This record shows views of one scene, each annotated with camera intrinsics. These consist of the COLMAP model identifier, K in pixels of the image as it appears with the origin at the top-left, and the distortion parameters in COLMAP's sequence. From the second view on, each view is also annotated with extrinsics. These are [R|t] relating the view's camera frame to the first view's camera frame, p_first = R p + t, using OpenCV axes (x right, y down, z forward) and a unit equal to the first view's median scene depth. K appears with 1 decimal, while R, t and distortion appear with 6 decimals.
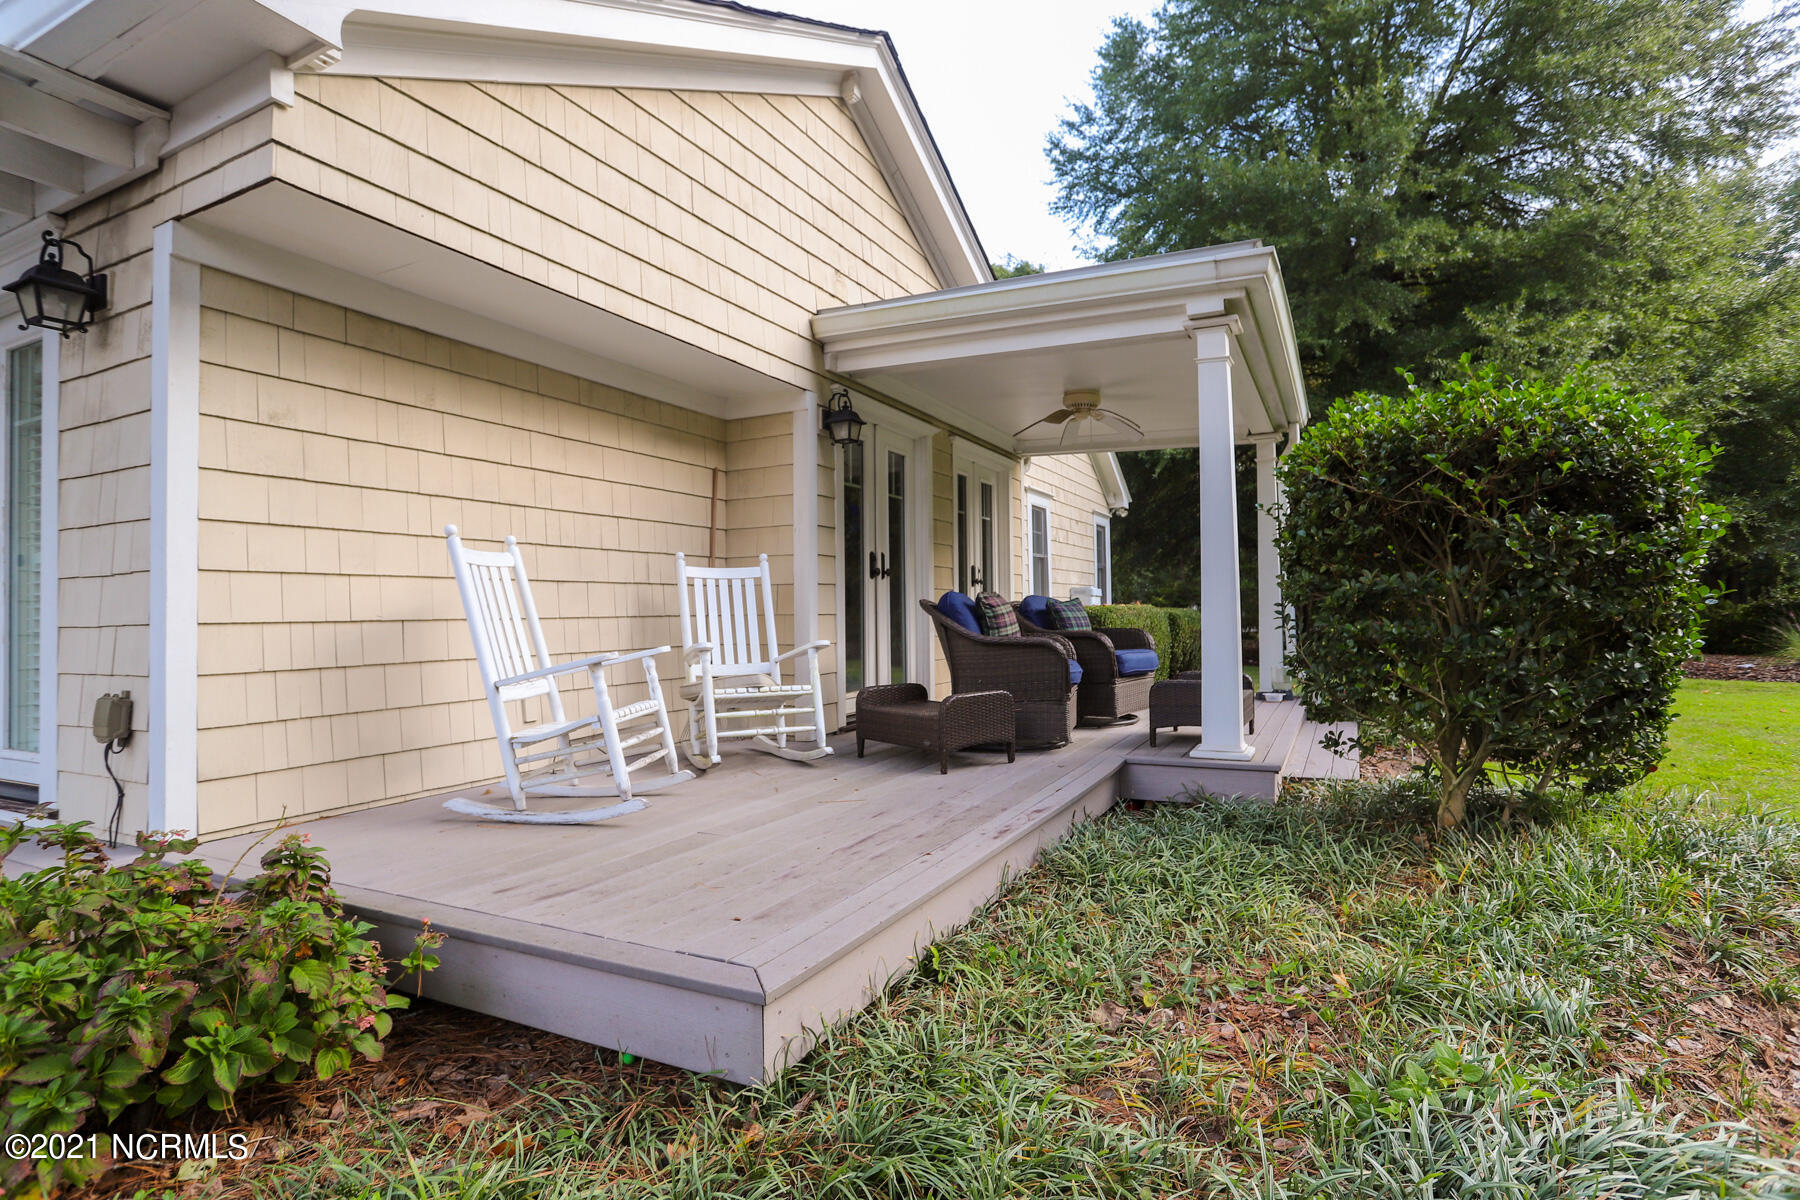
lens RADIAL K [[908.2, 0, 905.9], [0, 908.2, 590.2], [0, 0, 1]] dist [-0.065393, 0.000298]
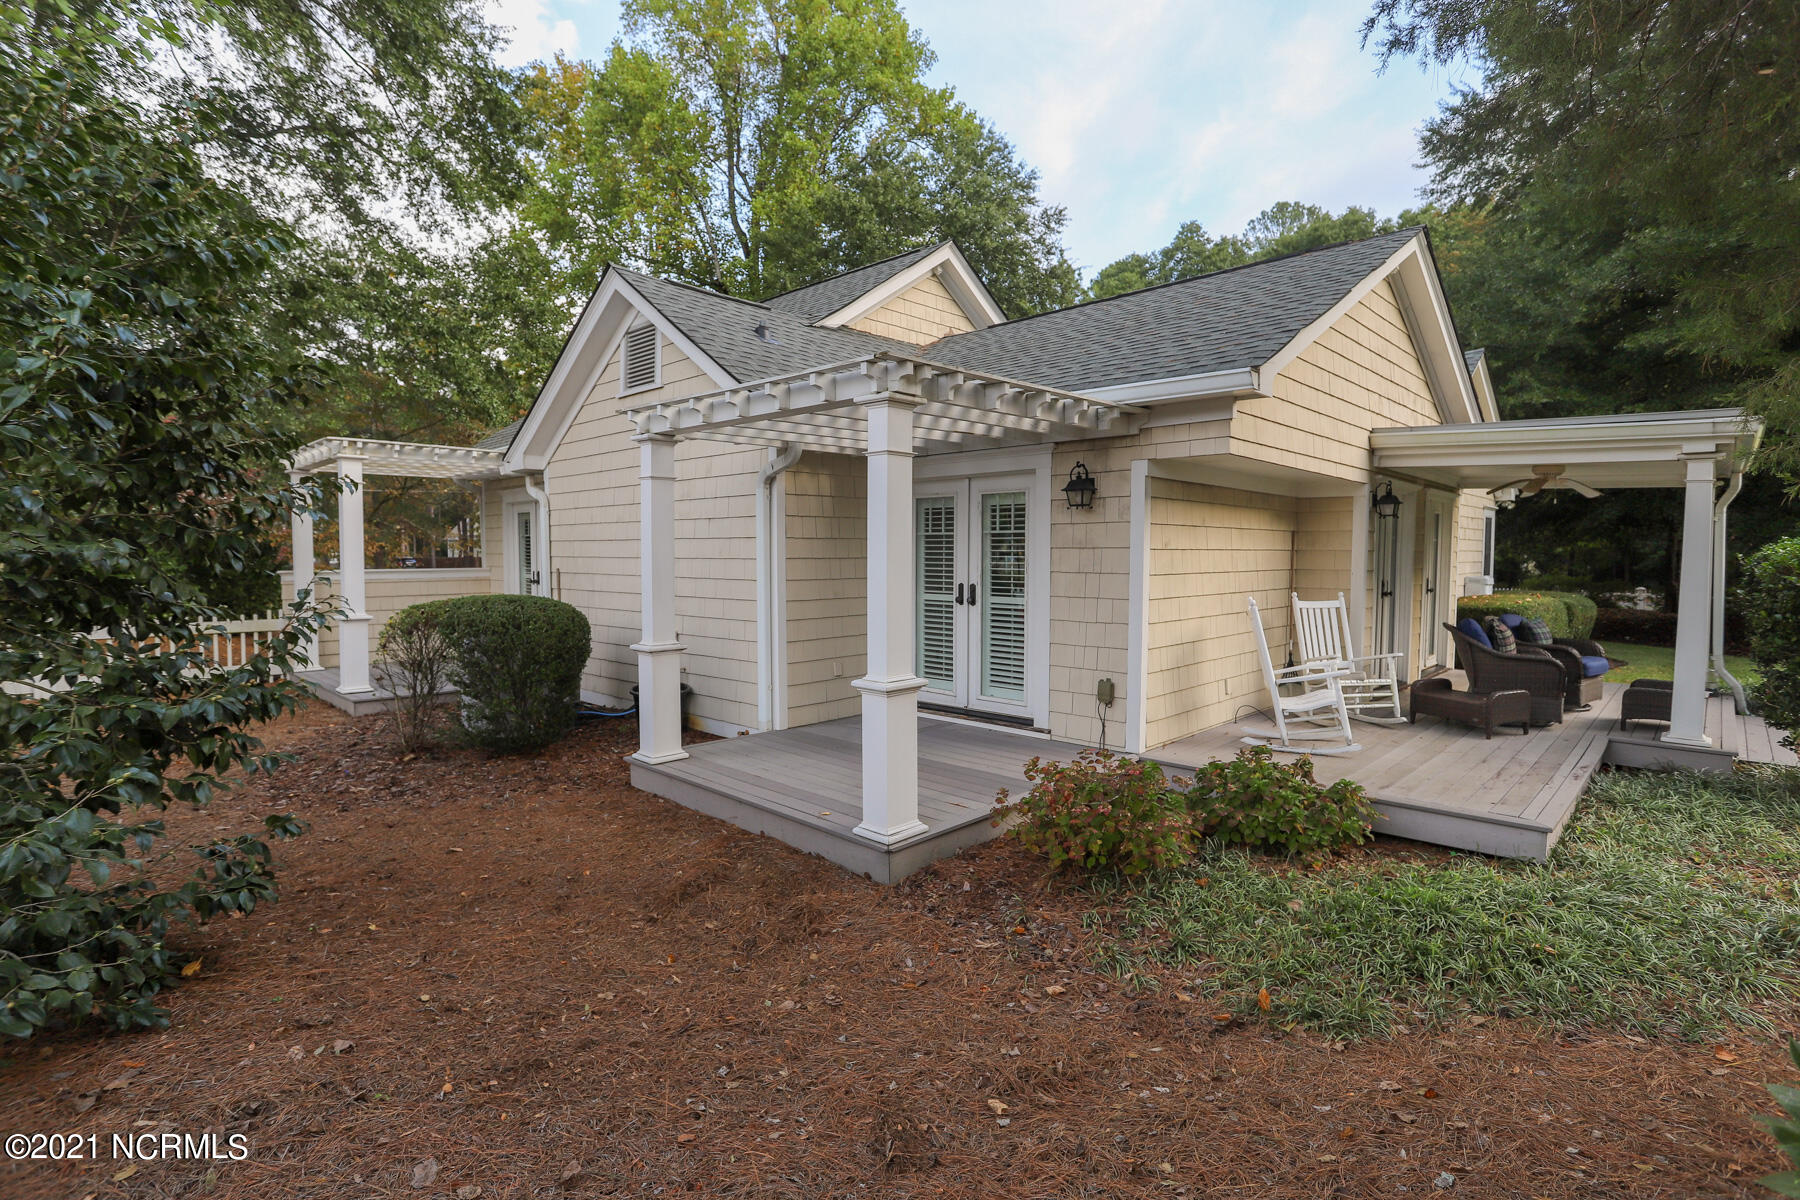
lens RADIAL K [[875.2, 0, 904.9], [0, 875.2, 580.8], [0, 0, 1]] dist [-0.022663, 0.009168]
pose [[0.954623, 0.031129, -0.296185, -0.478451], [-0.013105, 0.997950, 0.062646, -0.159593], [0.297528, -0.055922, 0.953074, -0.757646]]
